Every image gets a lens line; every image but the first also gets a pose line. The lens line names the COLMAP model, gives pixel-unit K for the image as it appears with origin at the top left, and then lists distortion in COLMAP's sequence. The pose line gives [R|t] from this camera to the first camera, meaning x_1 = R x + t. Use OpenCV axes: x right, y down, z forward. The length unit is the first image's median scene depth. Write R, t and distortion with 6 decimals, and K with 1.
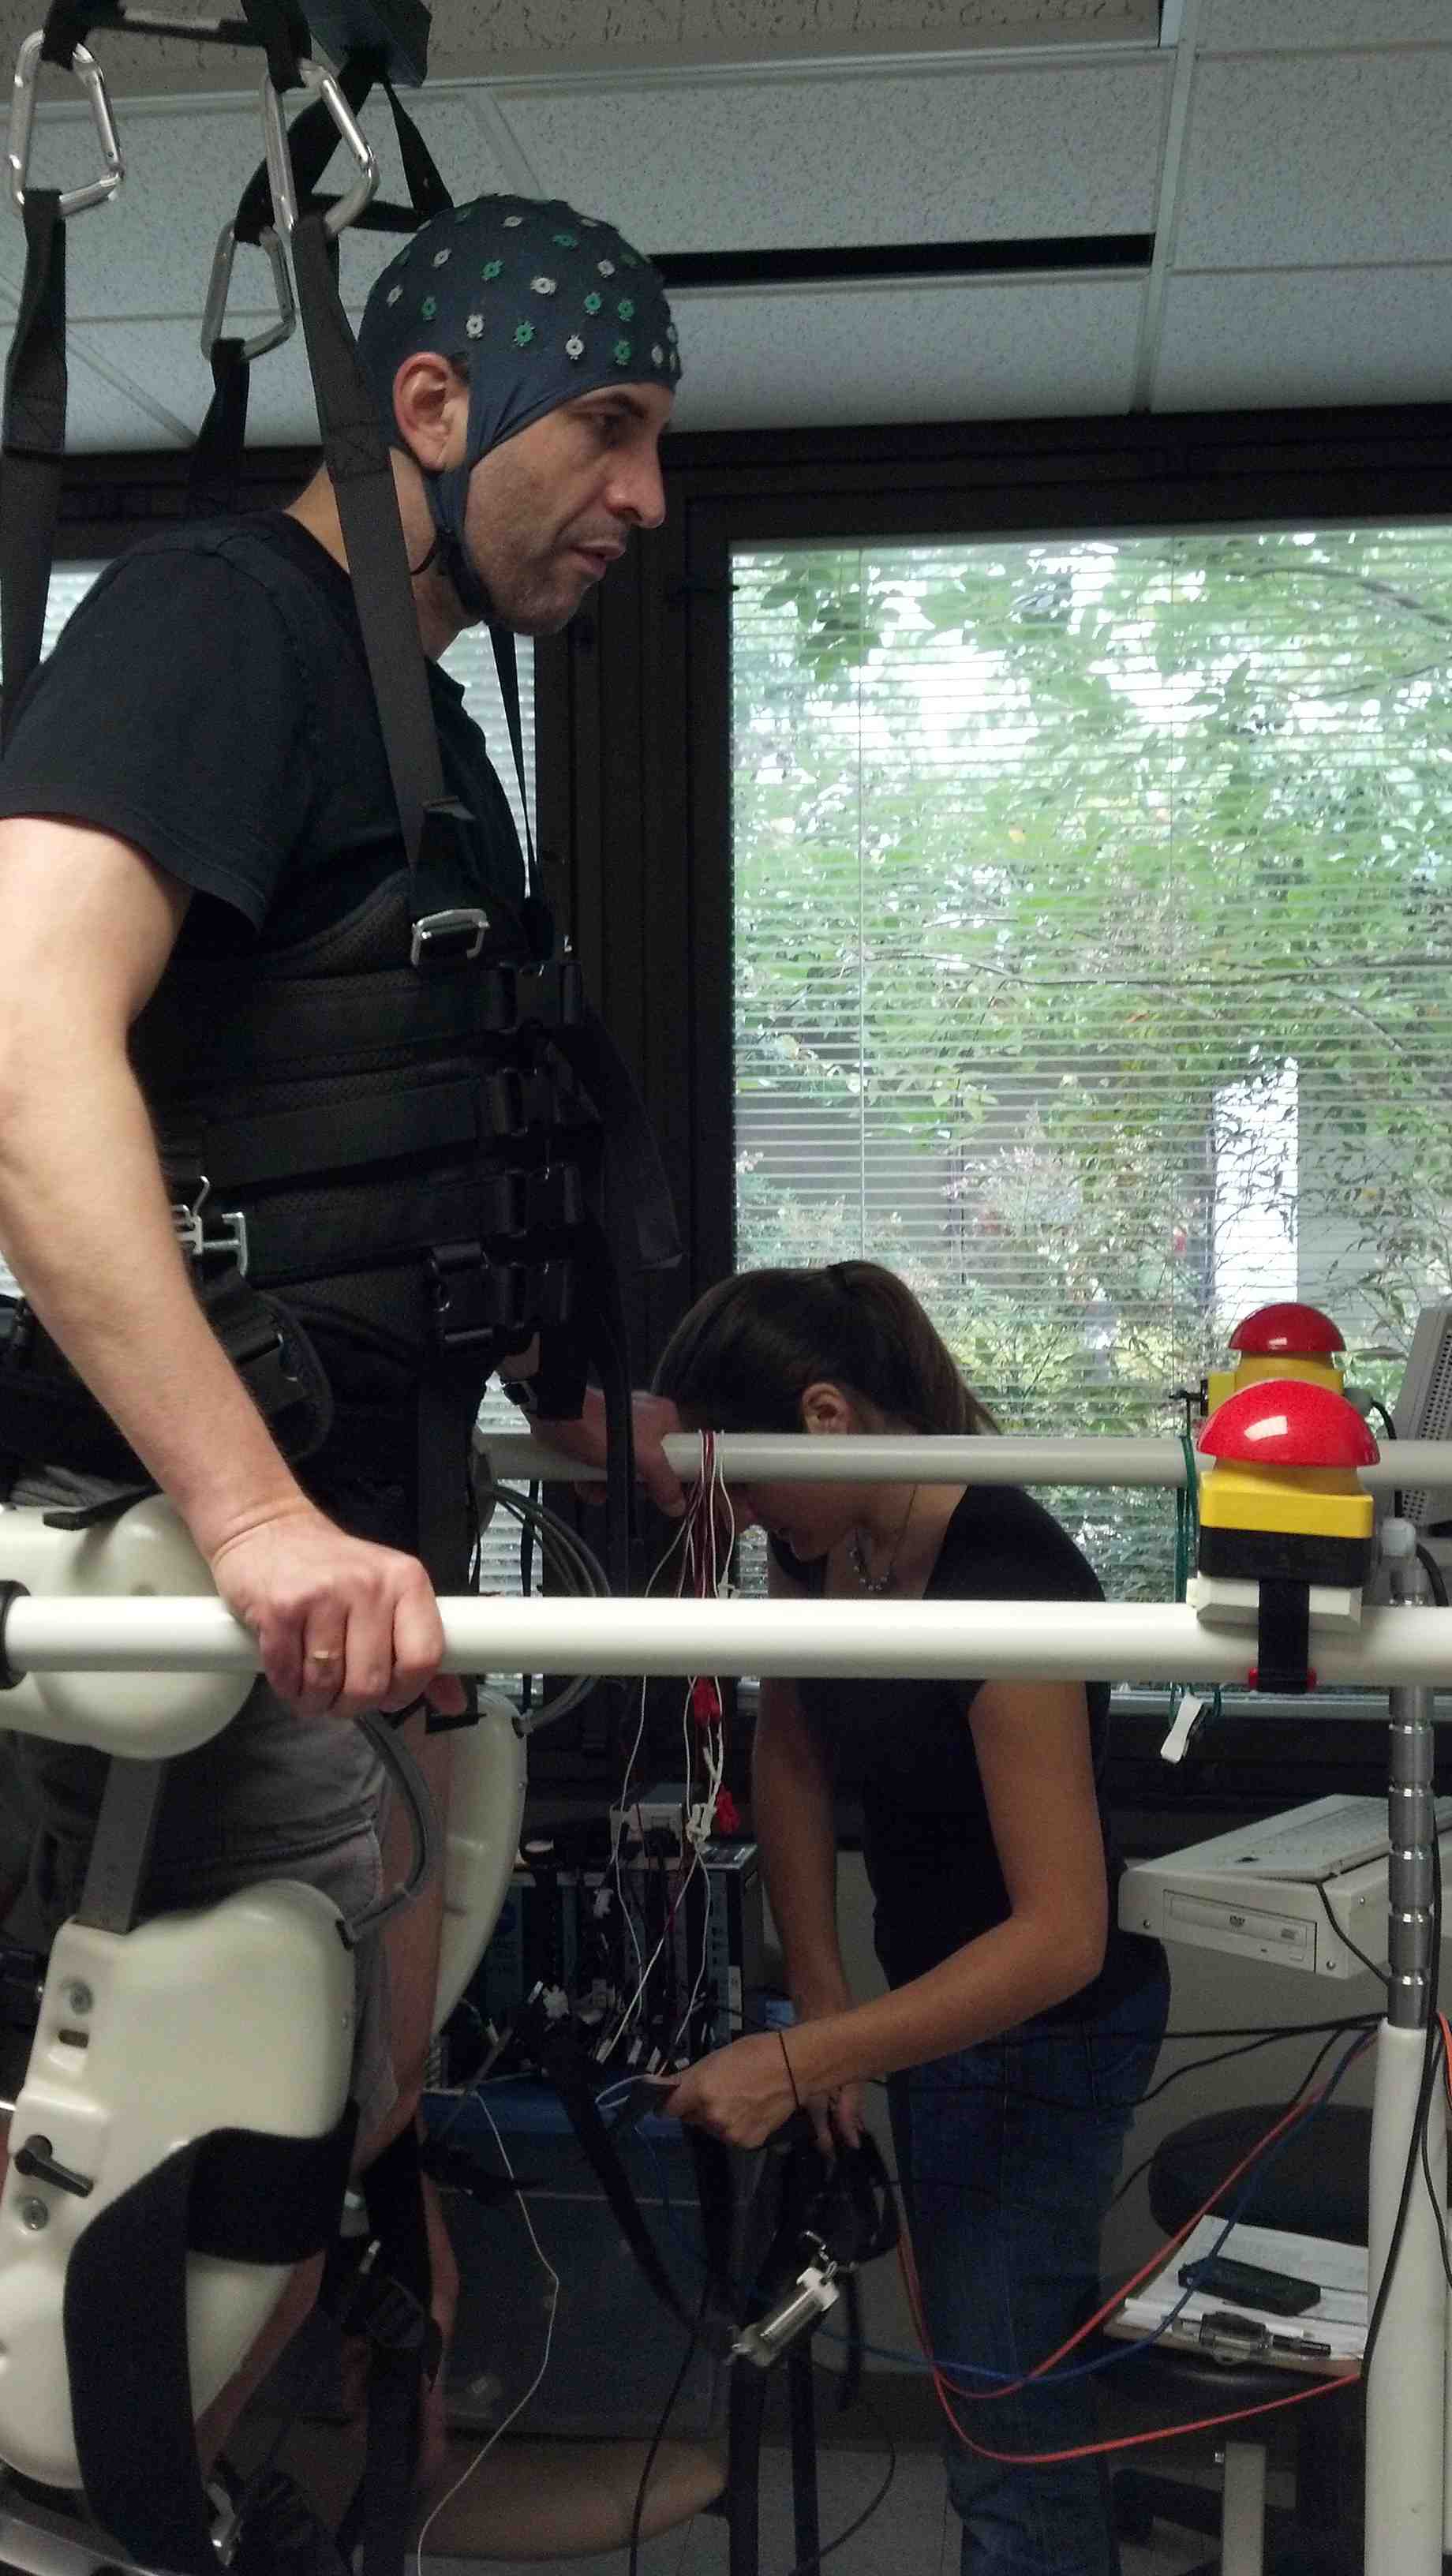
lens RADIAL K [[2953.3, 0, 776.1], [0, 2953.3, 1254.3], [0, 0, 1]] dist [0.140733, -0.430165]
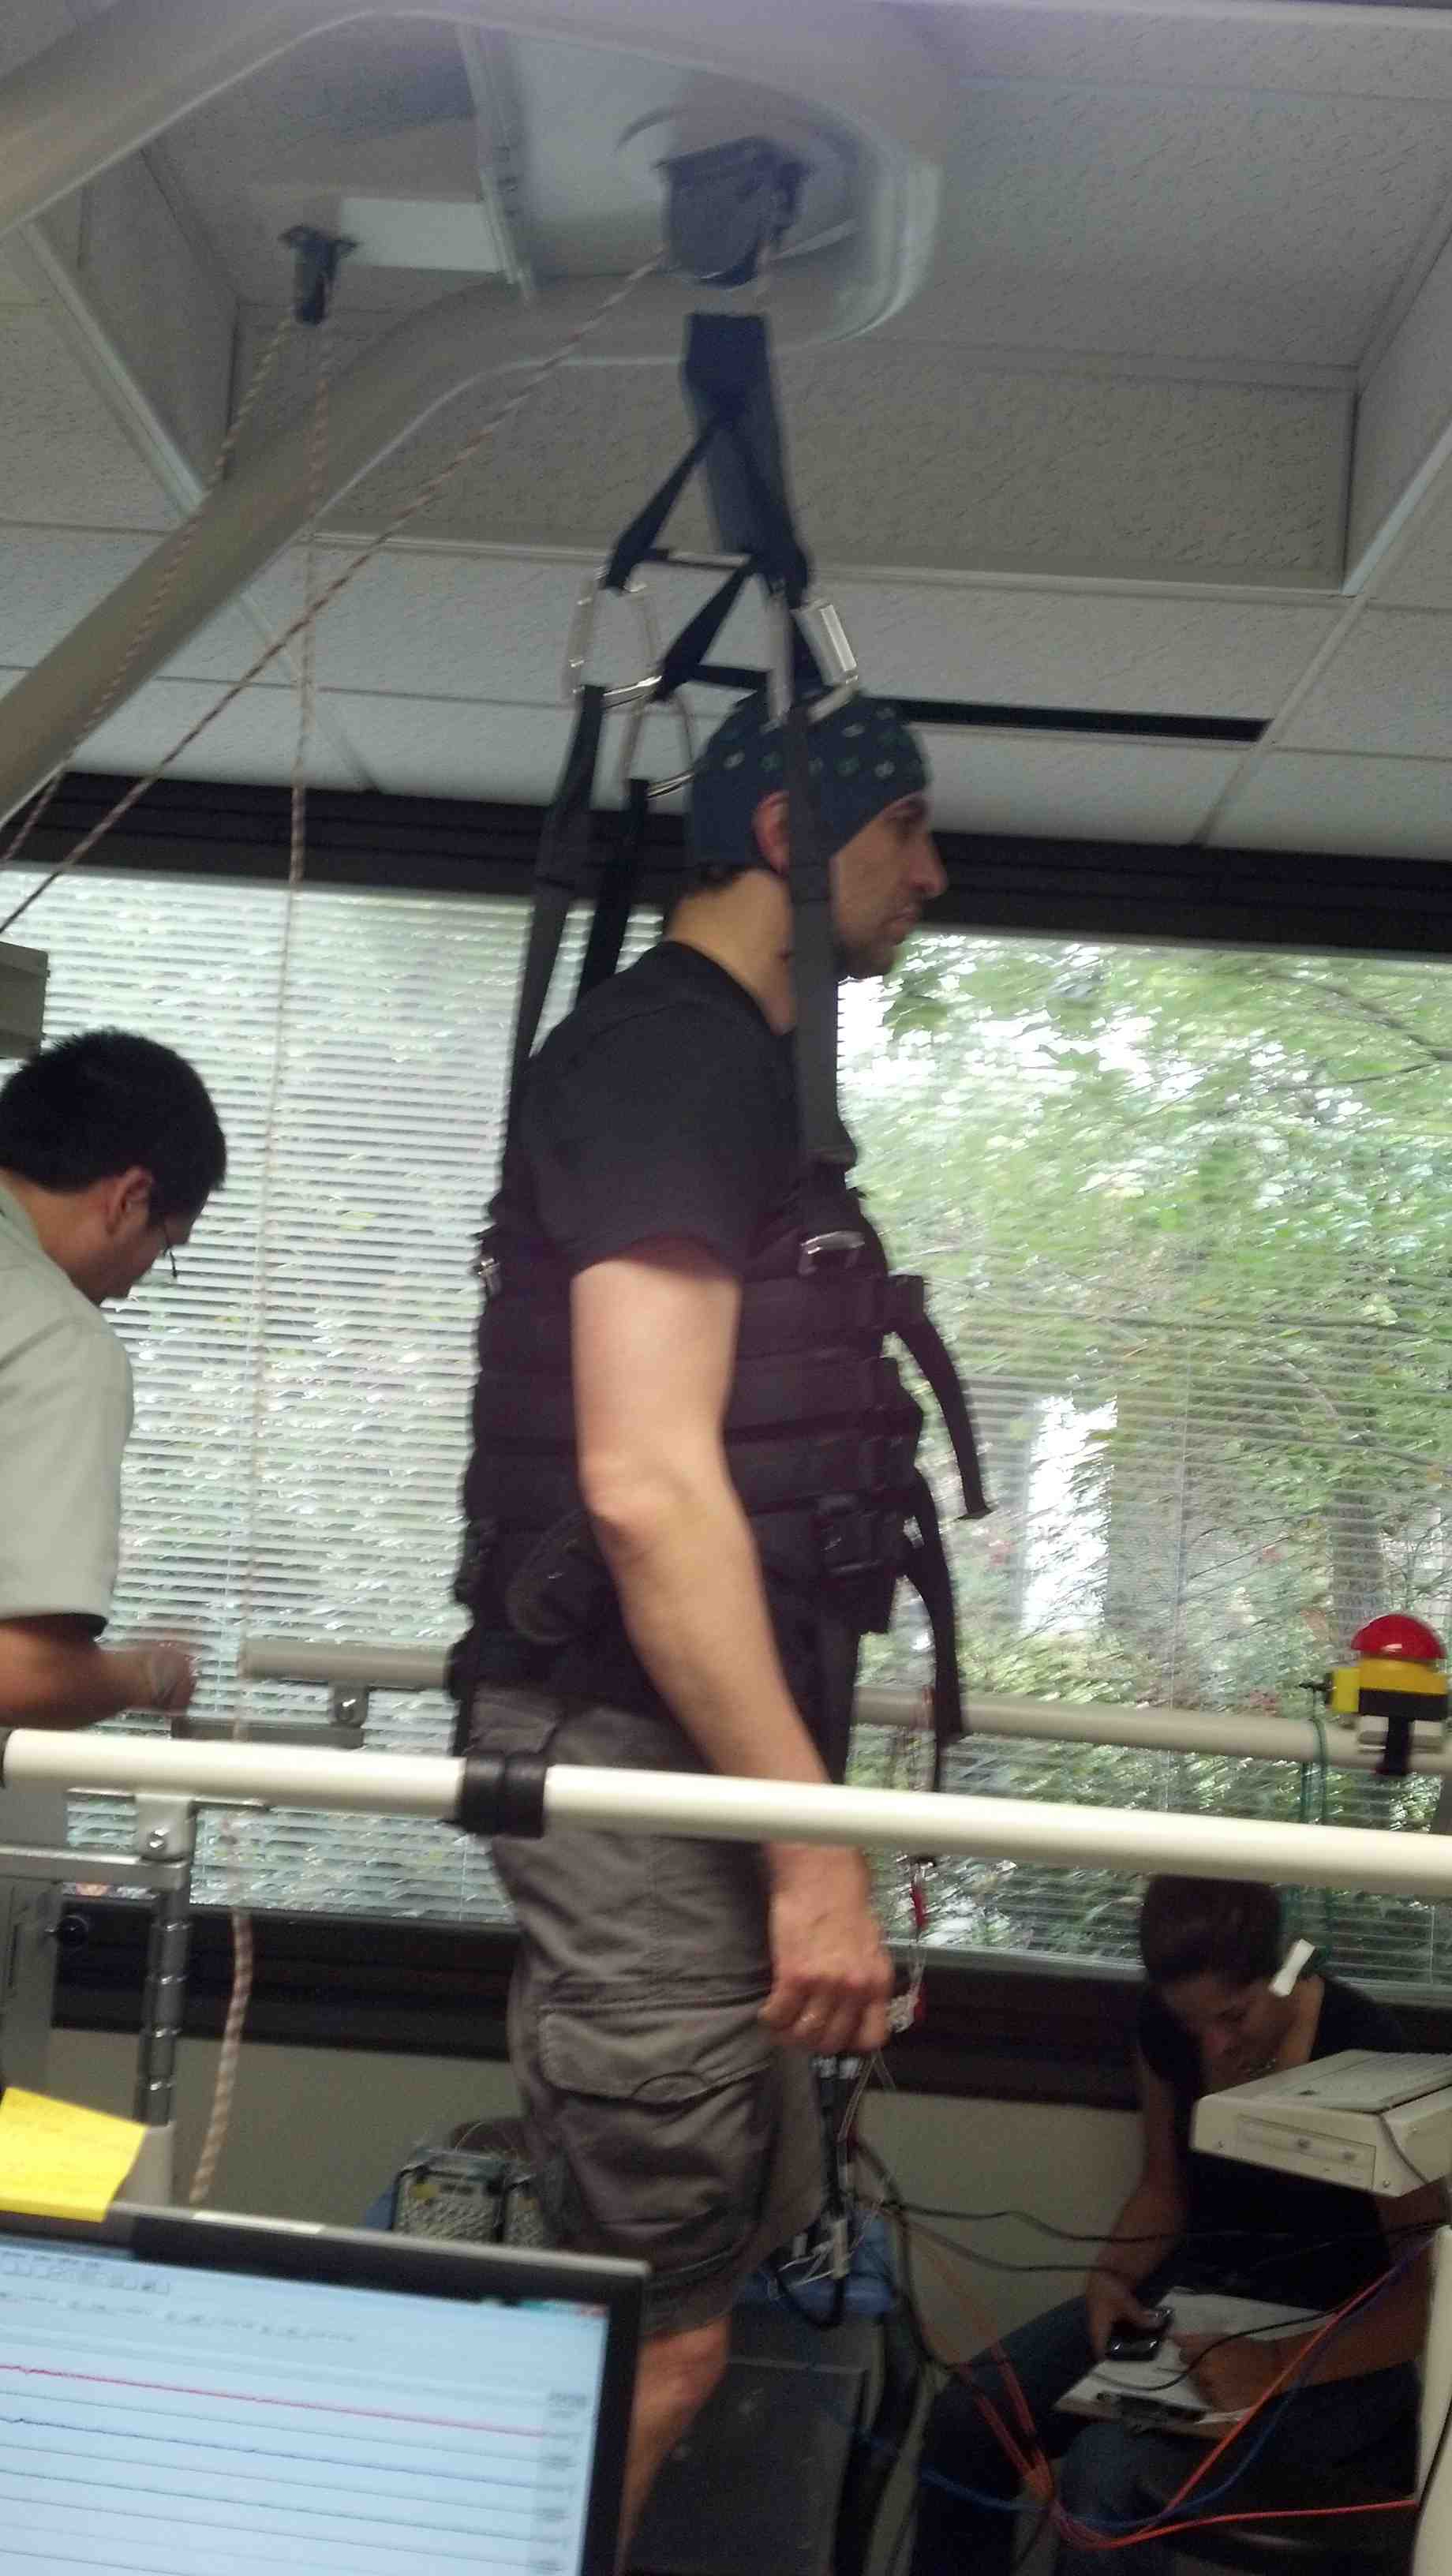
lens RADIAL K [[2932.5, 0, 726.0], [0, 2932.5, 1288.0], [0, 0, 1]] dist [0.111426, -0.001699]
pose [[0.994759, 0.084096, 0.058163, -0.168438], [-0.078585, 0.992717, -0.091313, 0.013965], [-0.065419, 0.086263, 0.994122, -0.178867]]
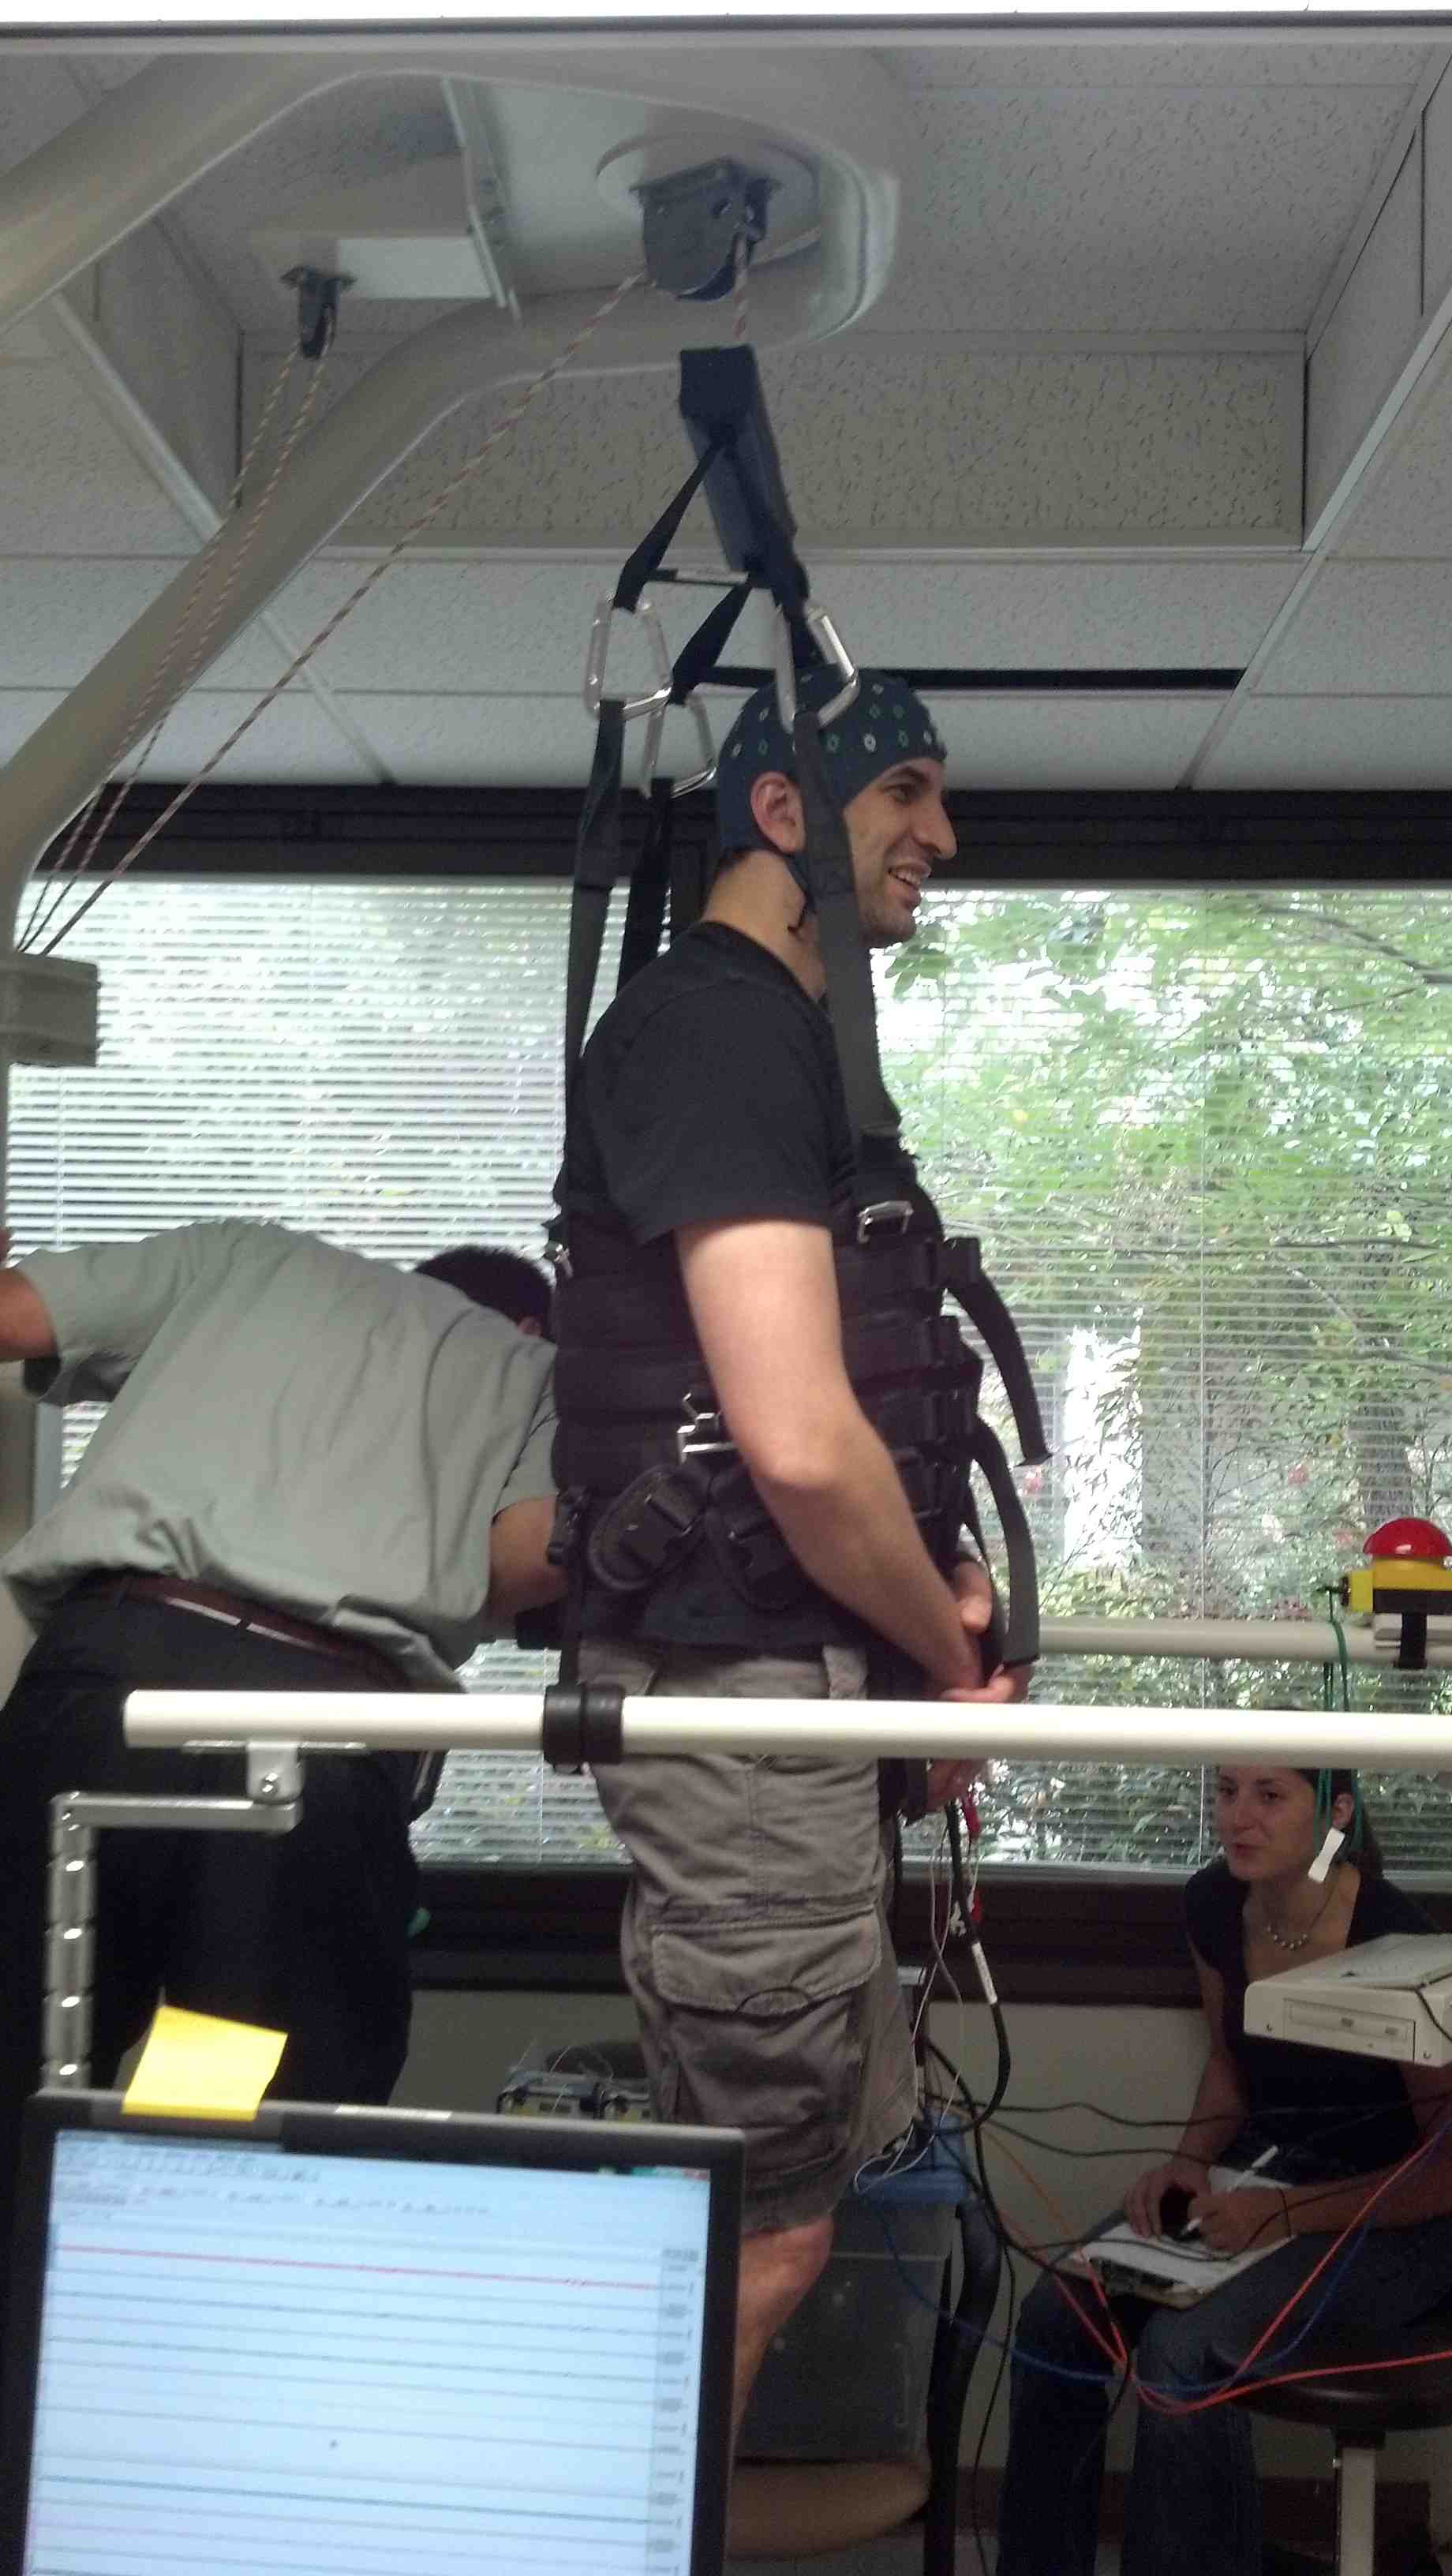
lens RADIAL K [[2953.3, 0, 776.1], [0, 2953.3, 1254.3], [0, 0, 1]] dist [0.140733, -0.430165]
pose [[0.997299, 0.026191, 0.068619, -0.177342], [-0.020141, 0.995967, -0.087425, 0.019450], [-0.070632, 0.085807, 0.993805, -0.244780]]
